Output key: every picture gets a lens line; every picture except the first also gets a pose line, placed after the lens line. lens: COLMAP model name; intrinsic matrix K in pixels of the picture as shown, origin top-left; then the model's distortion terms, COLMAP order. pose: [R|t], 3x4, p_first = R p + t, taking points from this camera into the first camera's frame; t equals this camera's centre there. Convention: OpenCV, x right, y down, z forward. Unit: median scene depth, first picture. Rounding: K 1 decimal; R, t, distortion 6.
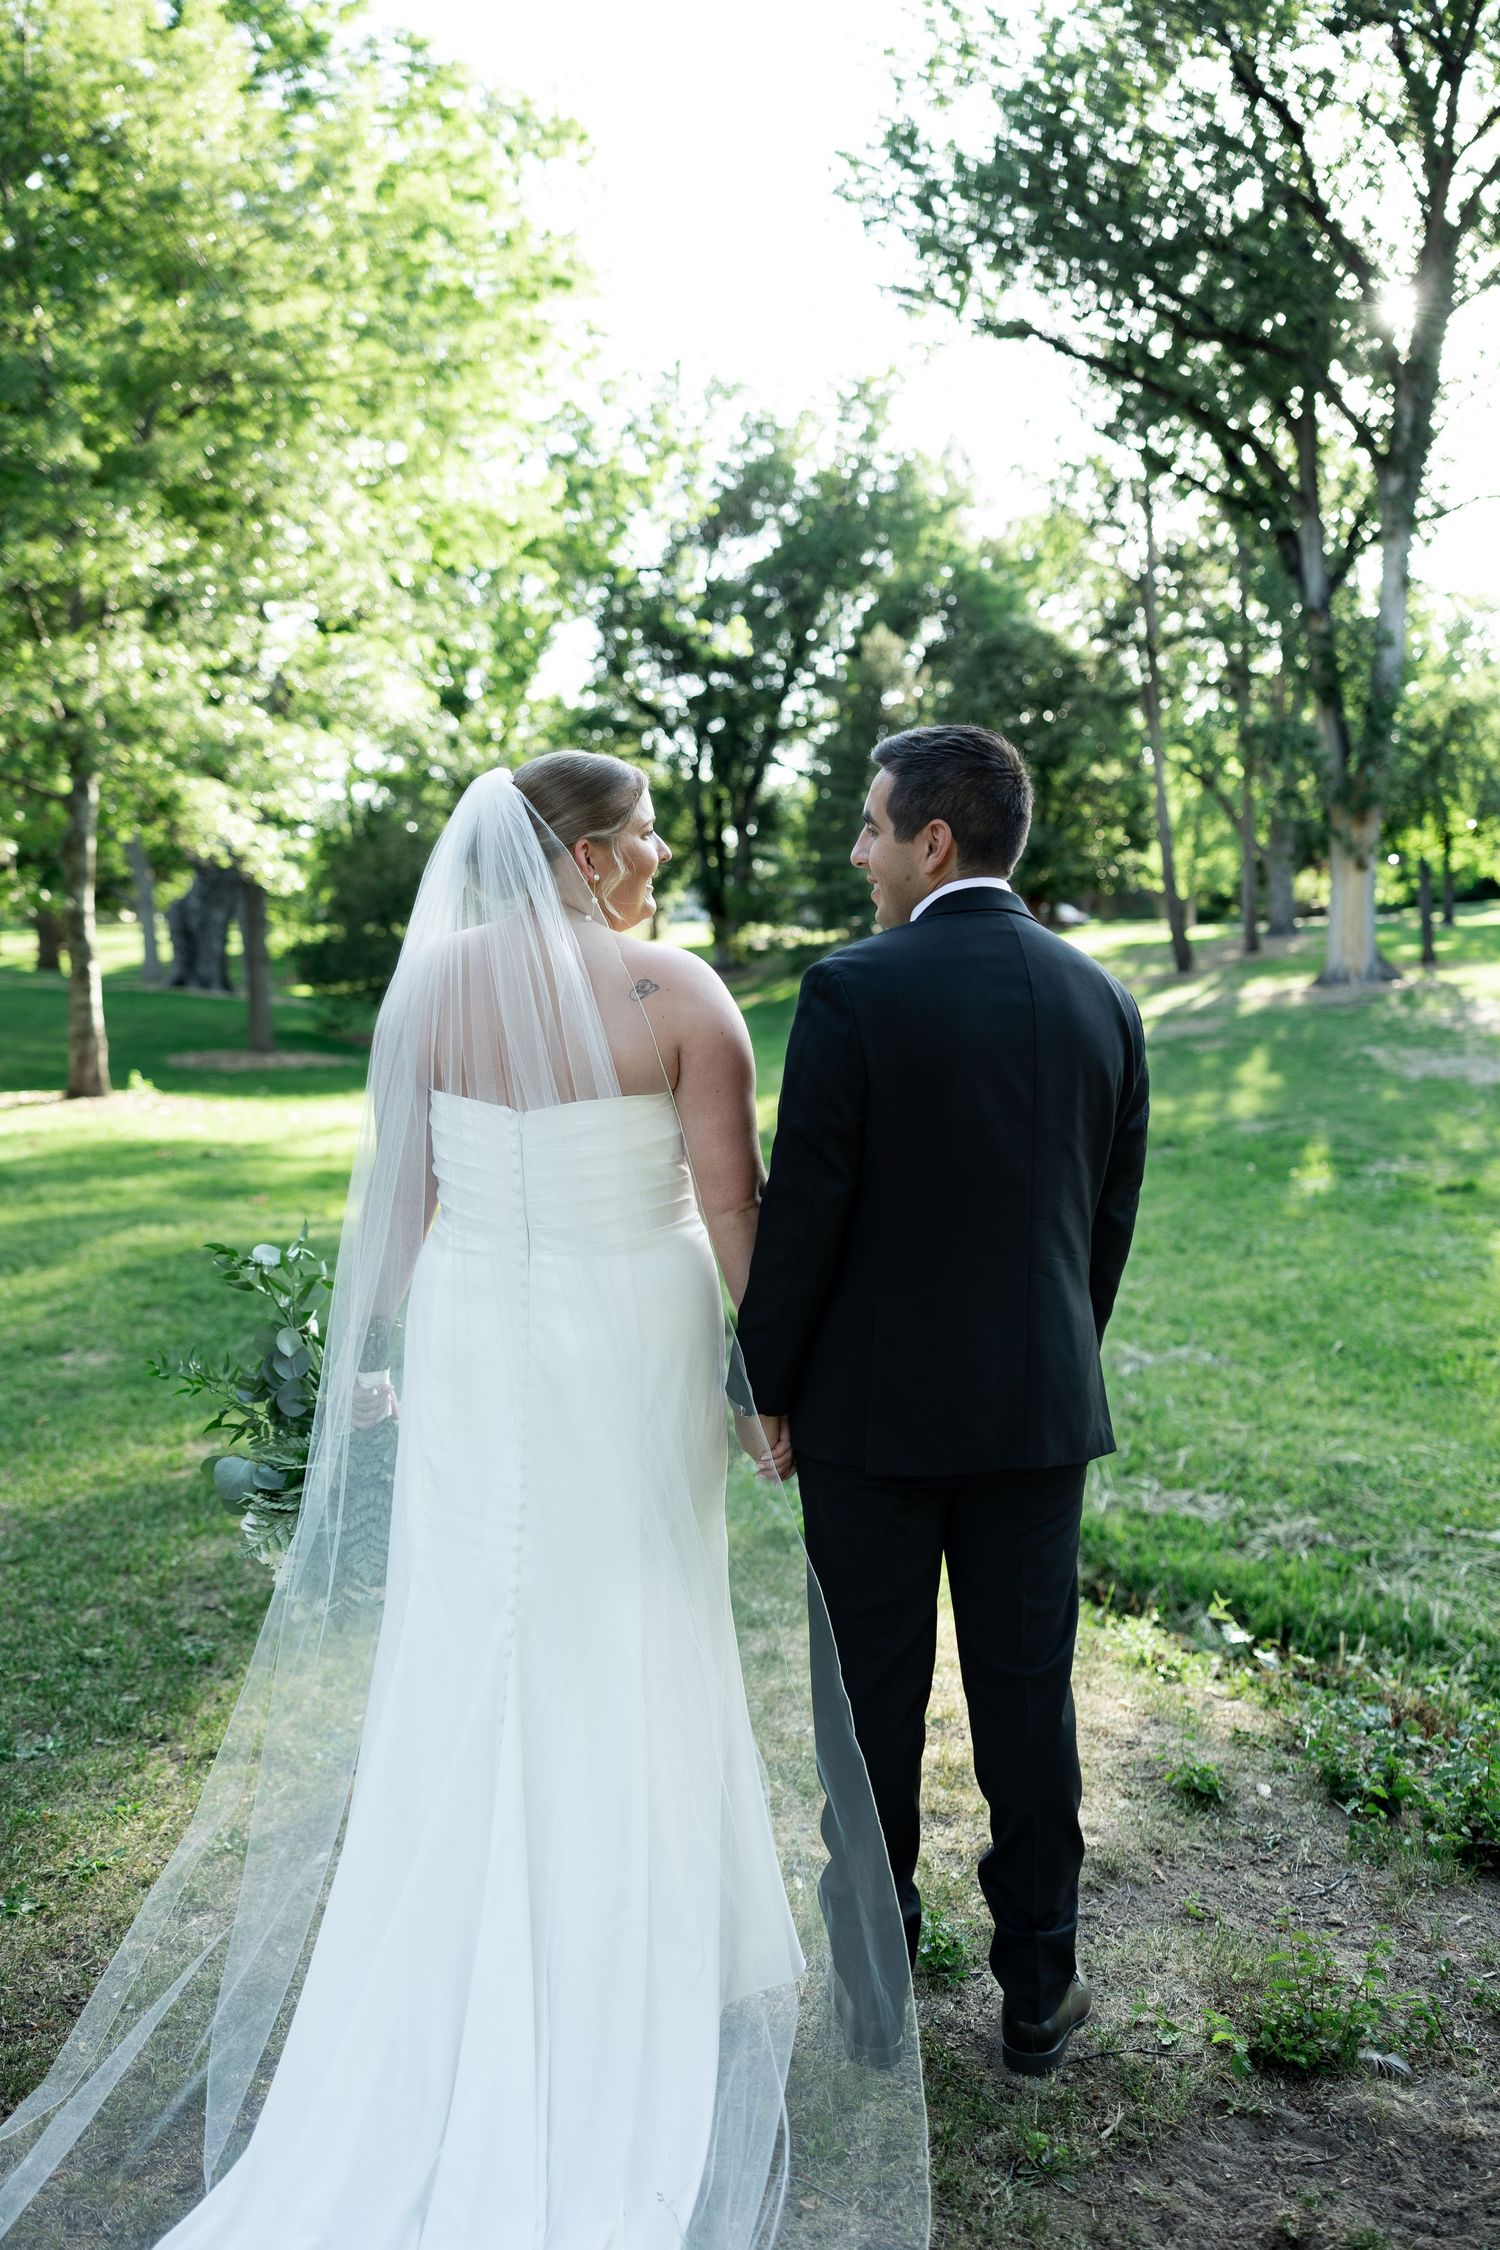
lens RADIAL K [[1712.5, 0, 746.1], [0, 1712.5, 1147.5], [0, 0, 1]] dist [0.005185, -0.018440]
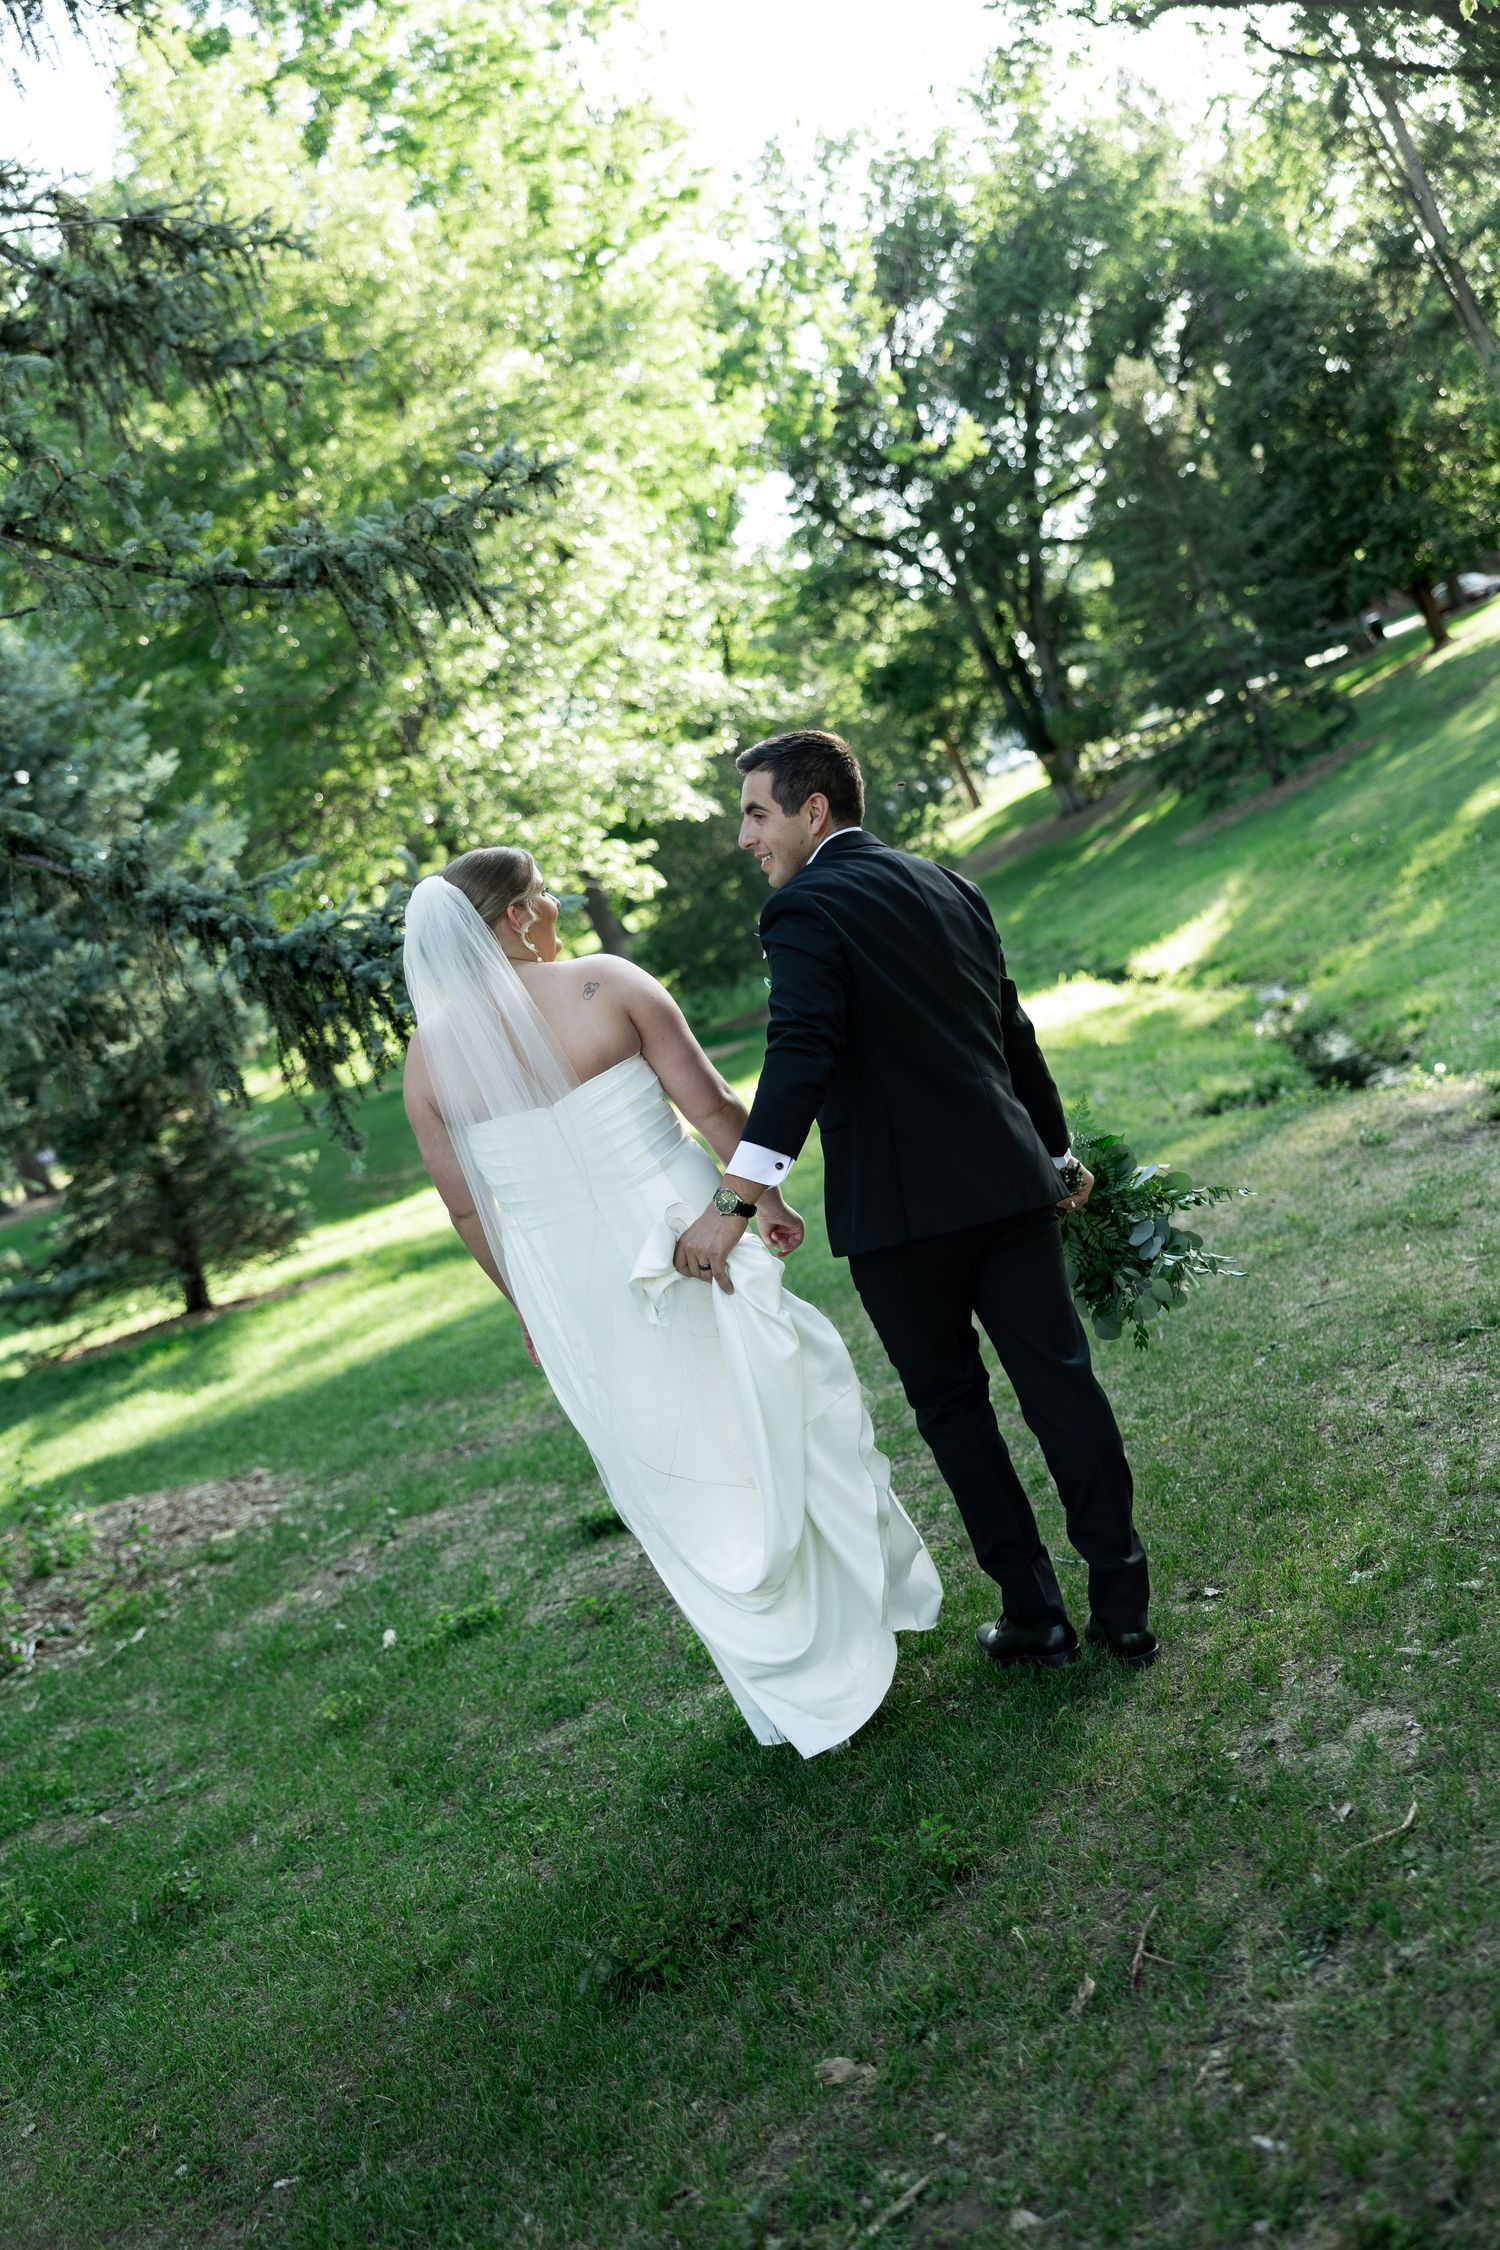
lens RADIAL K [[2313.3, 0, 730.4], [0, 2313.3, 1122.2], [0, 0, 1]] dist [0.020363, 0.000000]
pose [[0.924005, -0.332380, -0.189047, -0.006944], [0.333792, 0.942308, -0.025282, 0.010322], [0.186544, -0.039742, 0.981643, -0.134693]]
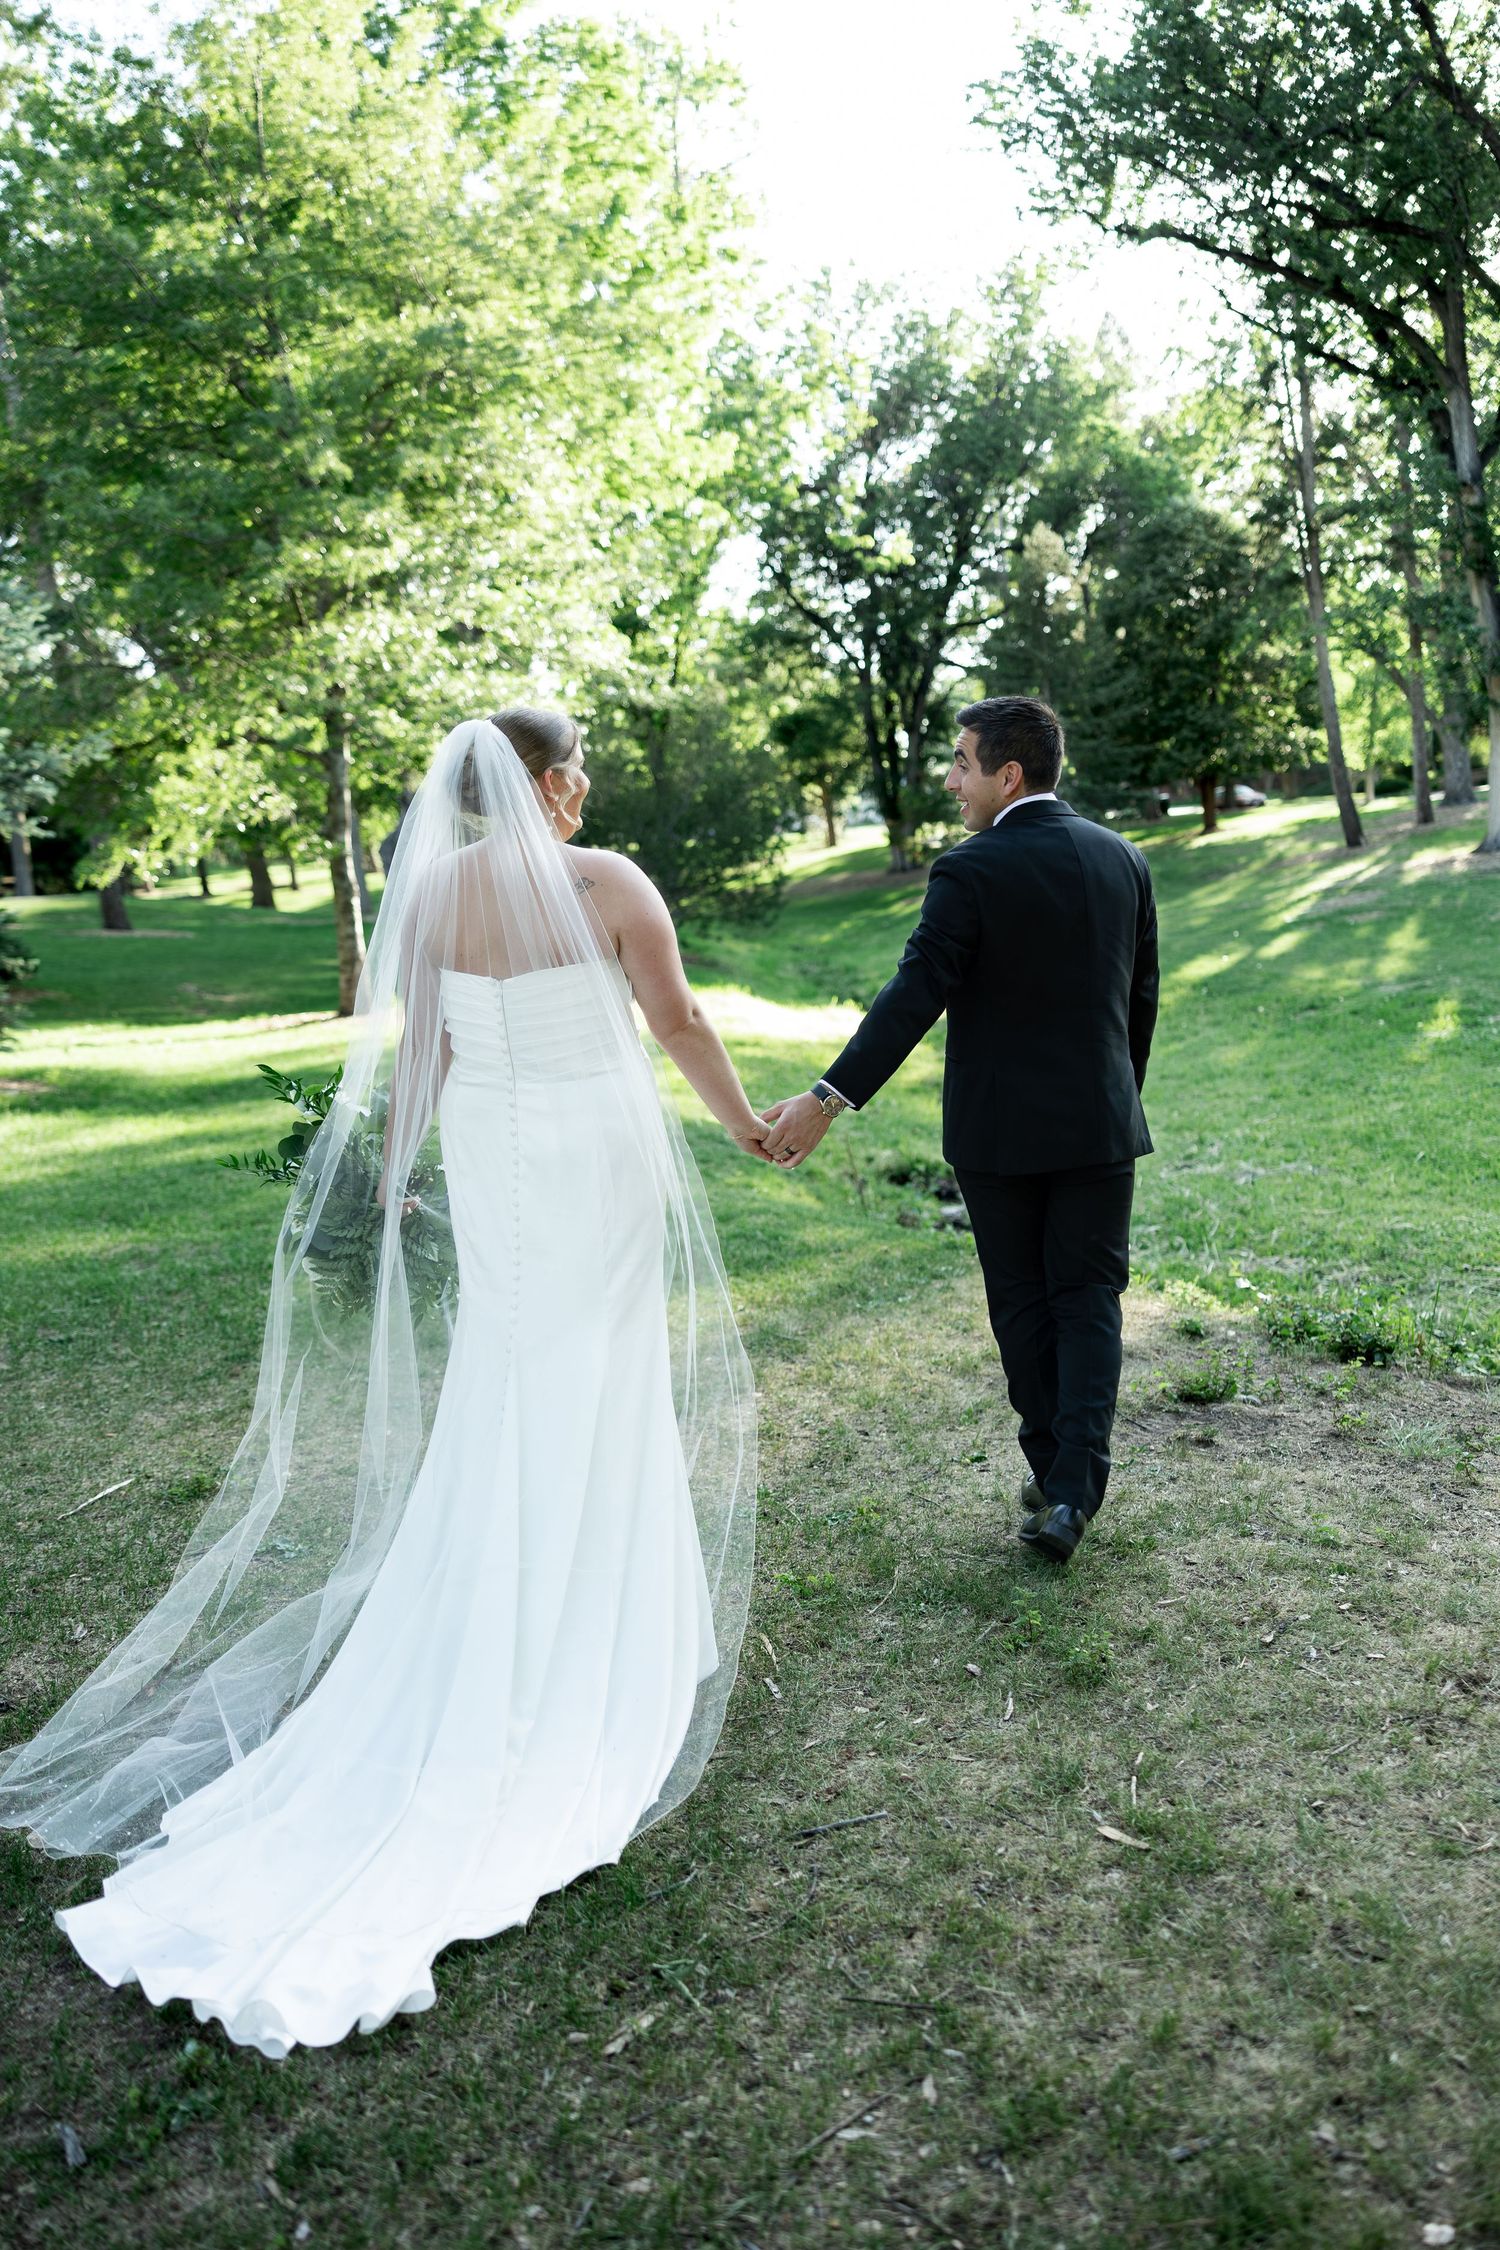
lens RADIAL K [[1712.5, 0, 746.9], [0, 1712.5, 1139.7], [0, 0, 1]] dist [0.005185, -0.018440]
pose [[0.993161, -0.041670, -0.109063, 0.000623], [0.047144, 0.997729, 0.048105, 0.004060], [0.106811, -0.052917, 0.992870, -0.044037]]
